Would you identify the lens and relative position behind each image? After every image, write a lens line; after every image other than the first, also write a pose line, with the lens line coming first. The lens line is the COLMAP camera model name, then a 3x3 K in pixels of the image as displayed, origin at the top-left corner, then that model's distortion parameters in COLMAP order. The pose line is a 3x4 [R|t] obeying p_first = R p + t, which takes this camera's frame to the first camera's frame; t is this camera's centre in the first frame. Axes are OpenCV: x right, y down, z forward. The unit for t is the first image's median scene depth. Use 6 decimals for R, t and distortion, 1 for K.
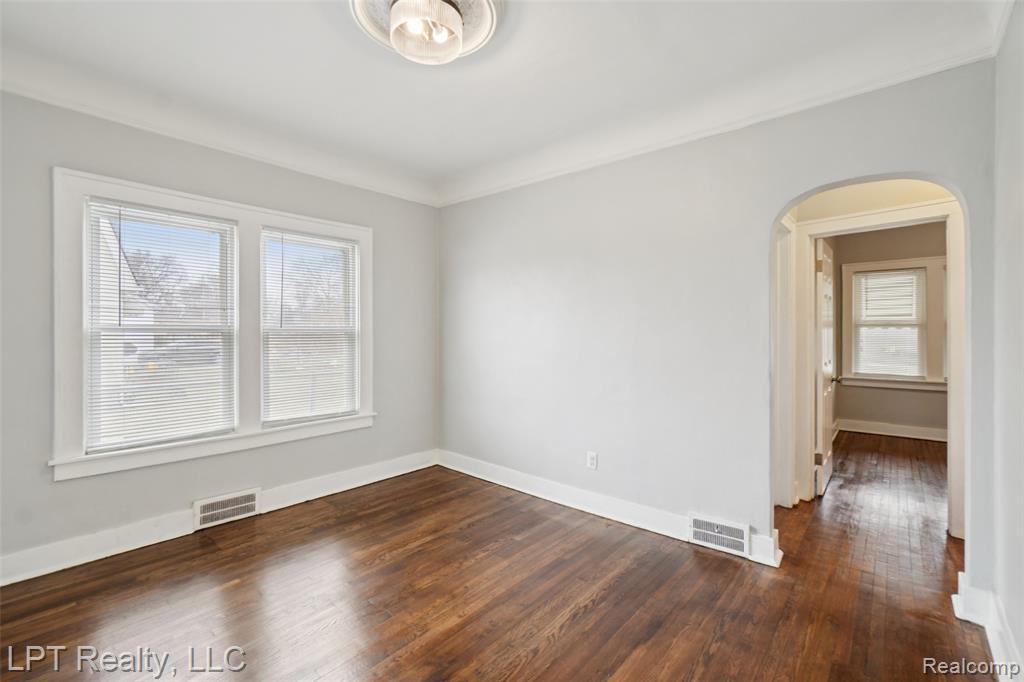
lens RADIAL K [[451.1, 0, 508.0], [0, 451.1, 332.4], [0, 0, 1]] dist [0.002148, 0.000182]
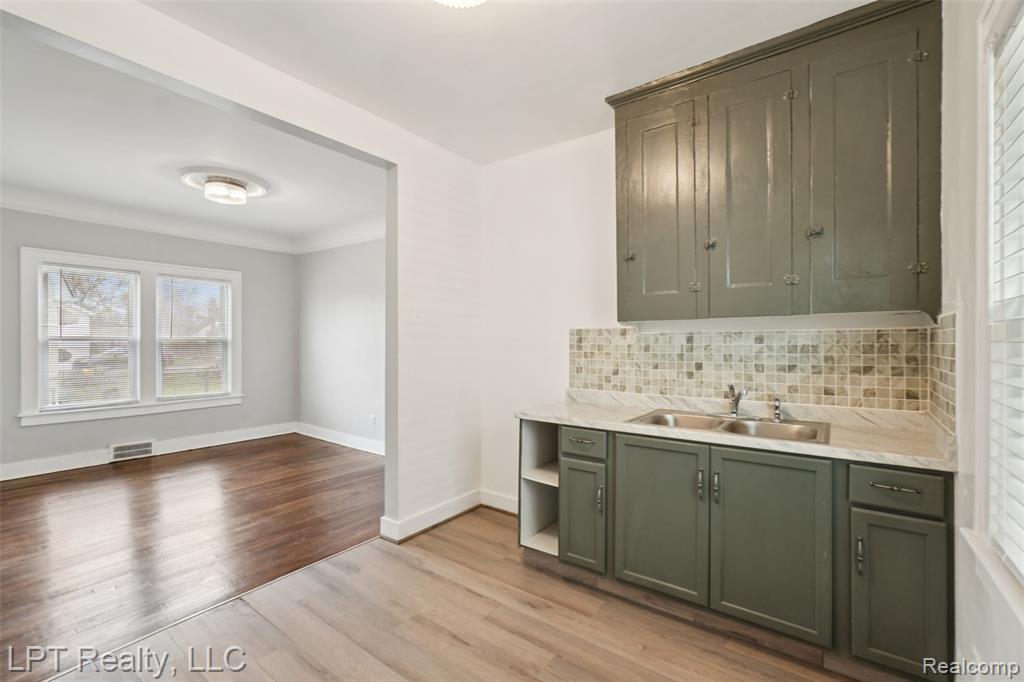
lens RADIAL K [[446.8, 0, 511.7], [0, 446.8, 338.1], [0, 0, 1]] dist [-0.001933, 0.000003]
pose [[0.995844, -0.000892, 0.091073, 0.560225], [0.001299, 0.999989, -0.004413, -0.002395], [-0.091068, 0.004513, 0.995834, -0.683005]]
